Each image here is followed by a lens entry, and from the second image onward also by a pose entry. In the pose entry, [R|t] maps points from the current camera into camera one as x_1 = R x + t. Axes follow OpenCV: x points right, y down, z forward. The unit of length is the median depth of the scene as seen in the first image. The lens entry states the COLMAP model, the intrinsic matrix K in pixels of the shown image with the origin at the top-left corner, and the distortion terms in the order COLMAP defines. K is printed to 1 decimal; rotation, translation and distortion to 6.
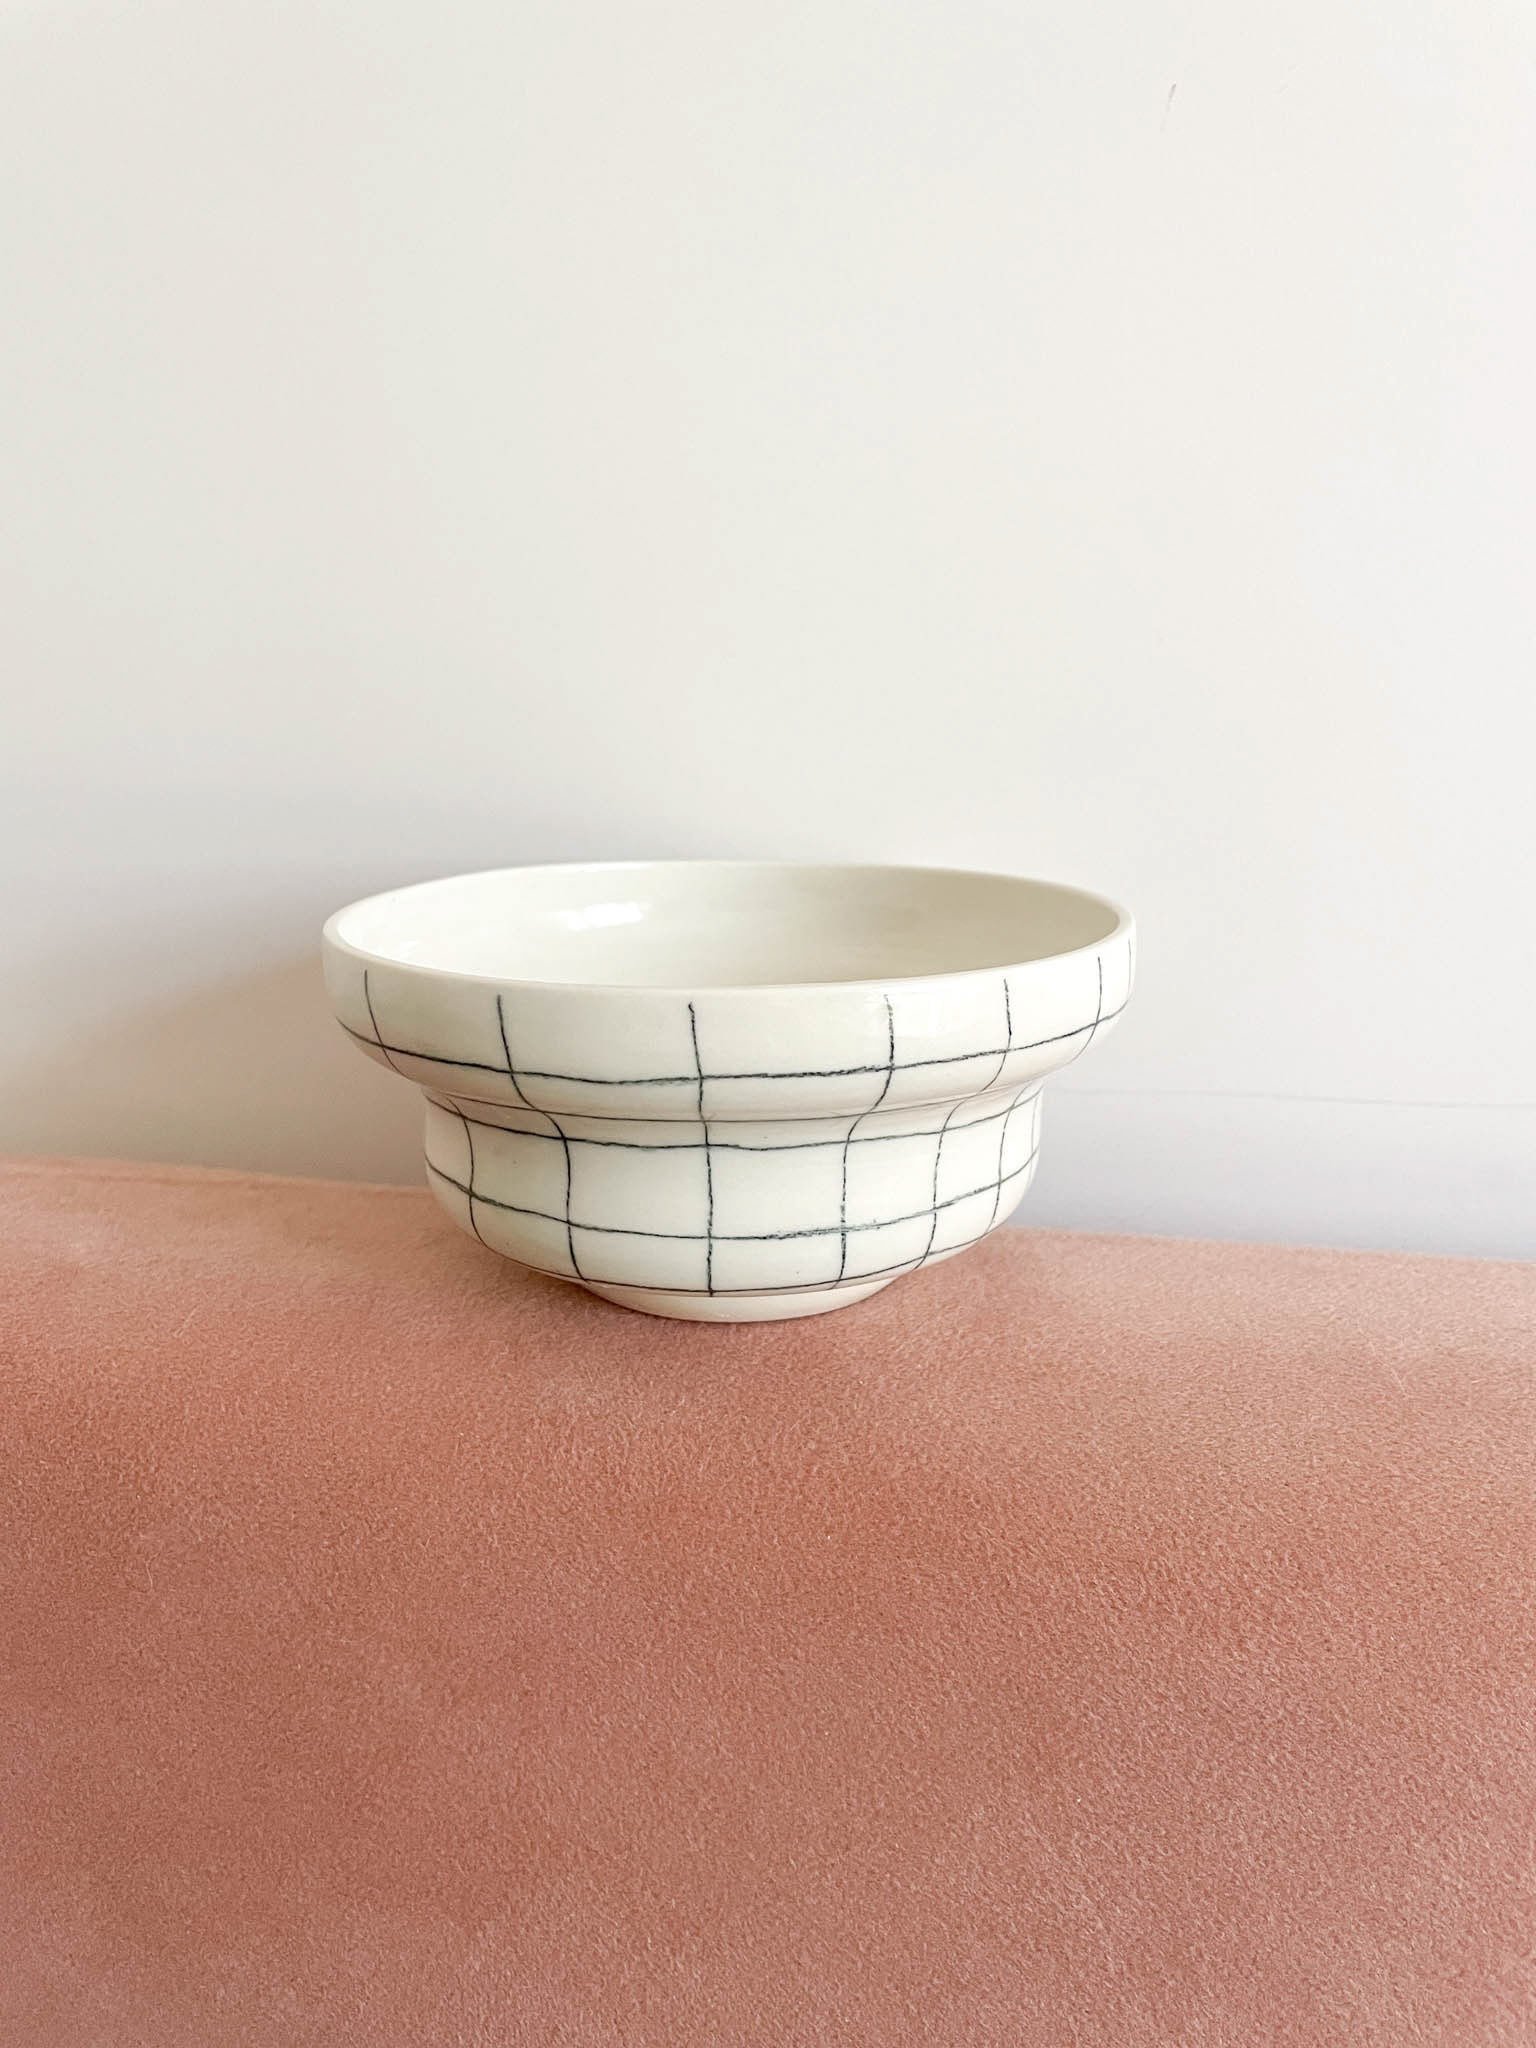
lens RADIAL K [[1635.0, 0, 754.5], [0, 1635.0, 1013.4], [0, 0, 1]] dist [0.050657, -0.097353]
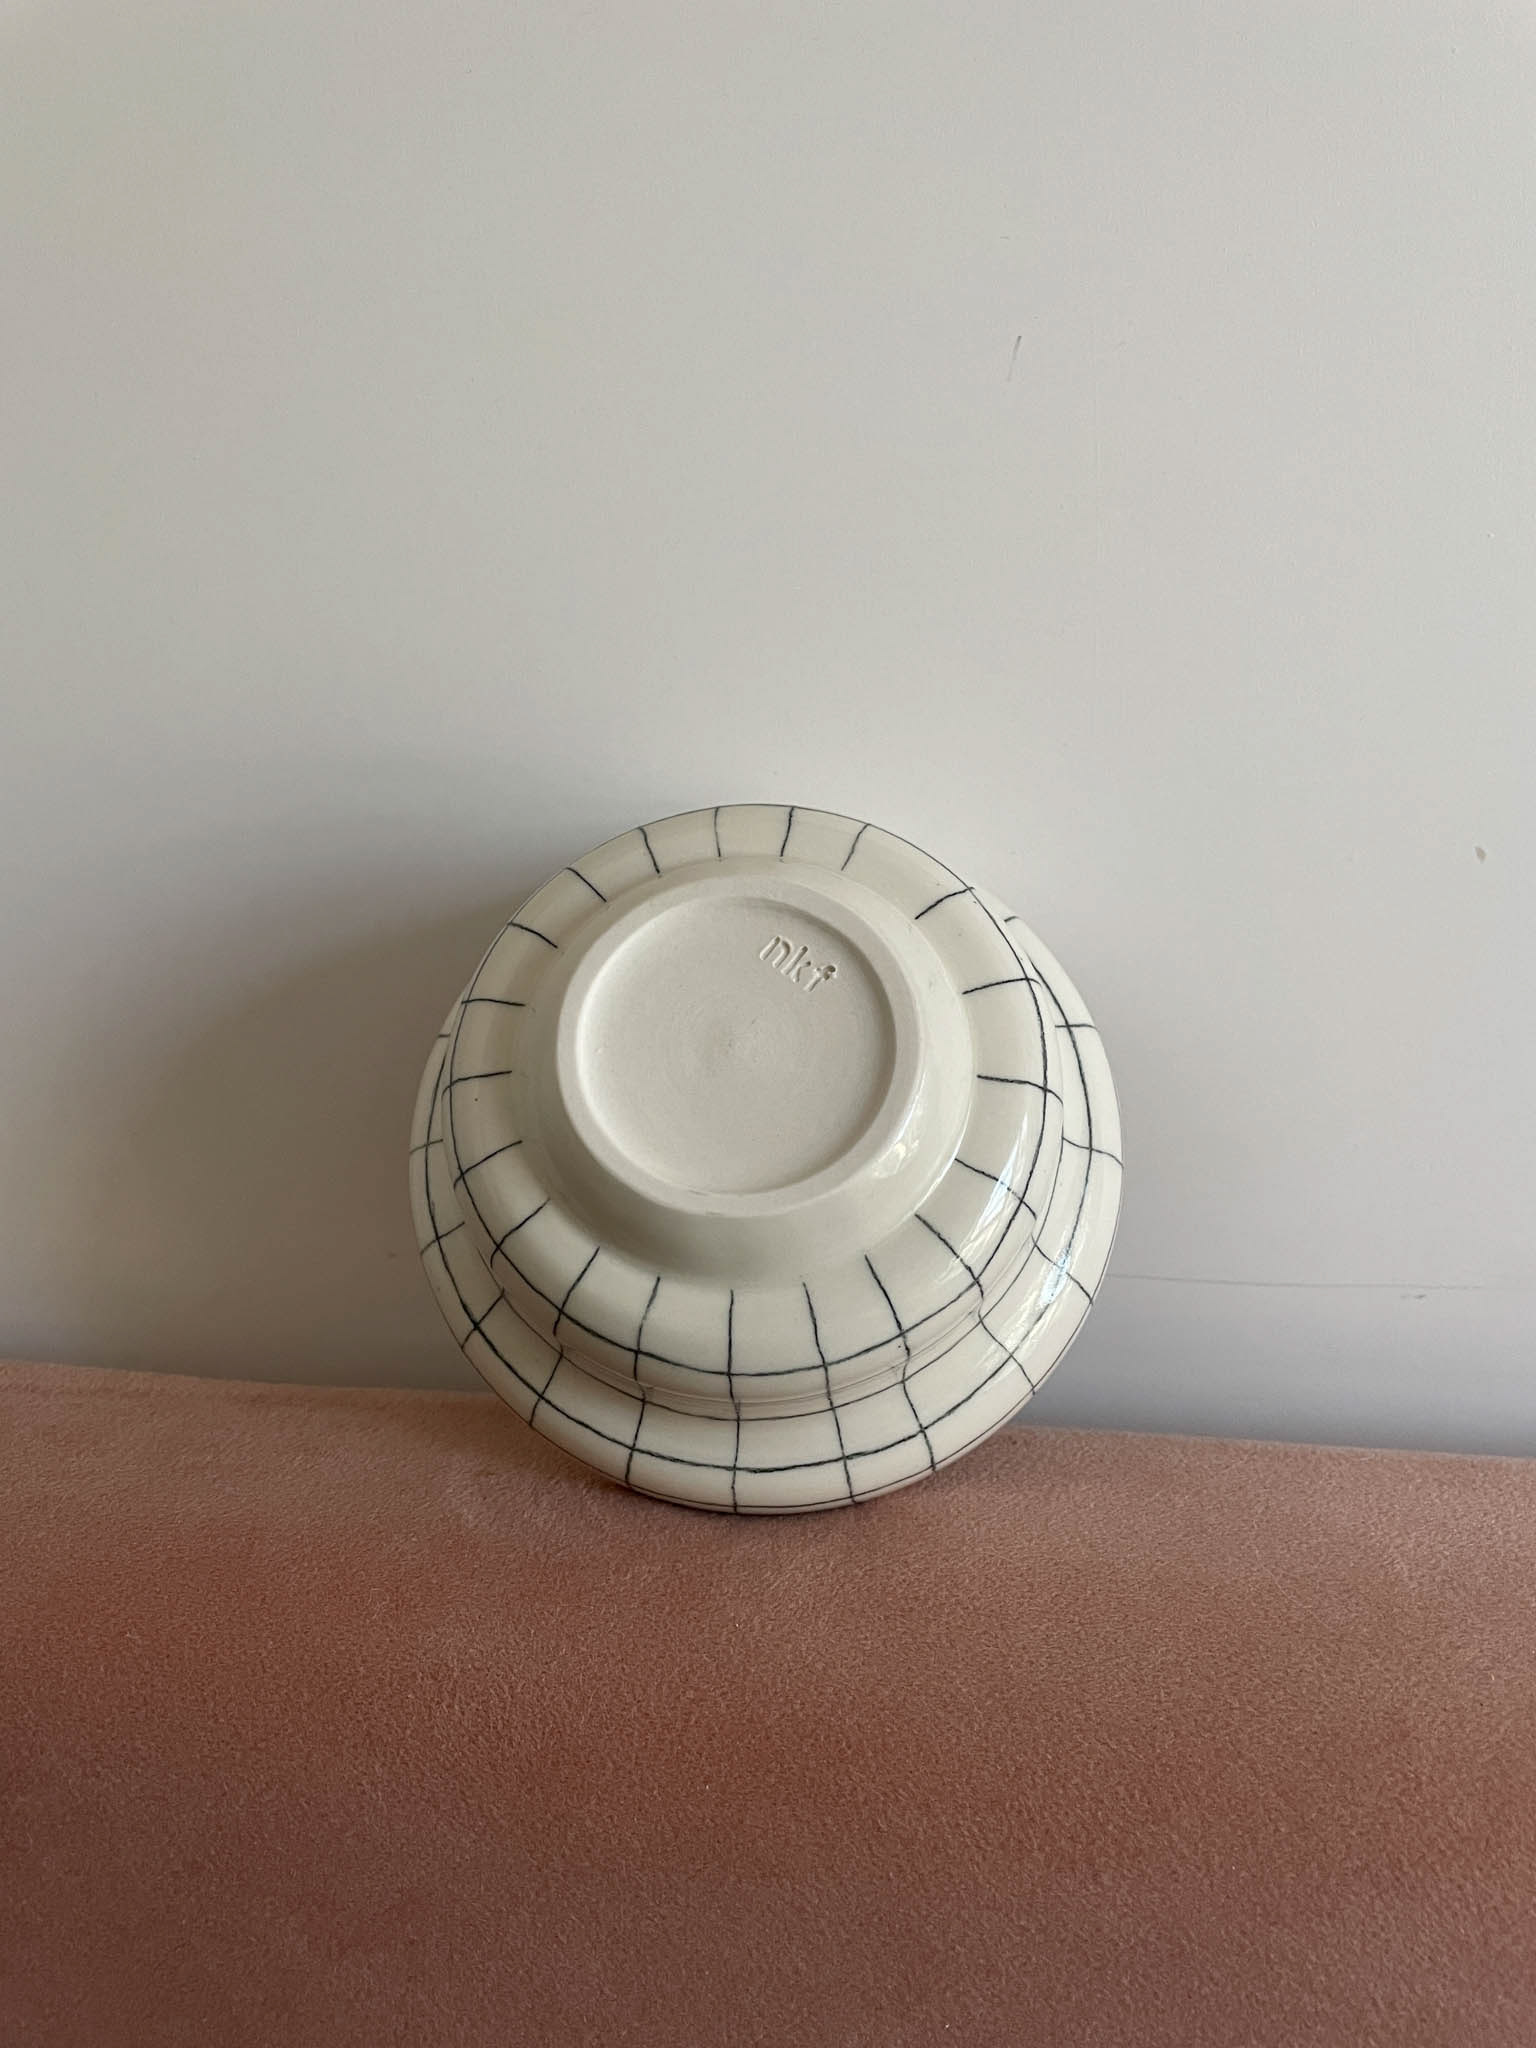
lens RADIAL K [[1635.0, 0, 774.1], [0, 1635.0, 1006.3], [0, 0, 1]] dist [0.050657, -0.097353]
pose [[0.995909, -0.010351, 0.089768, -0.000791], [0.010949, 0.999921, -0.006172, -0.162122], [-0.089697, 0.007130, 0.995944, -0.040050]]
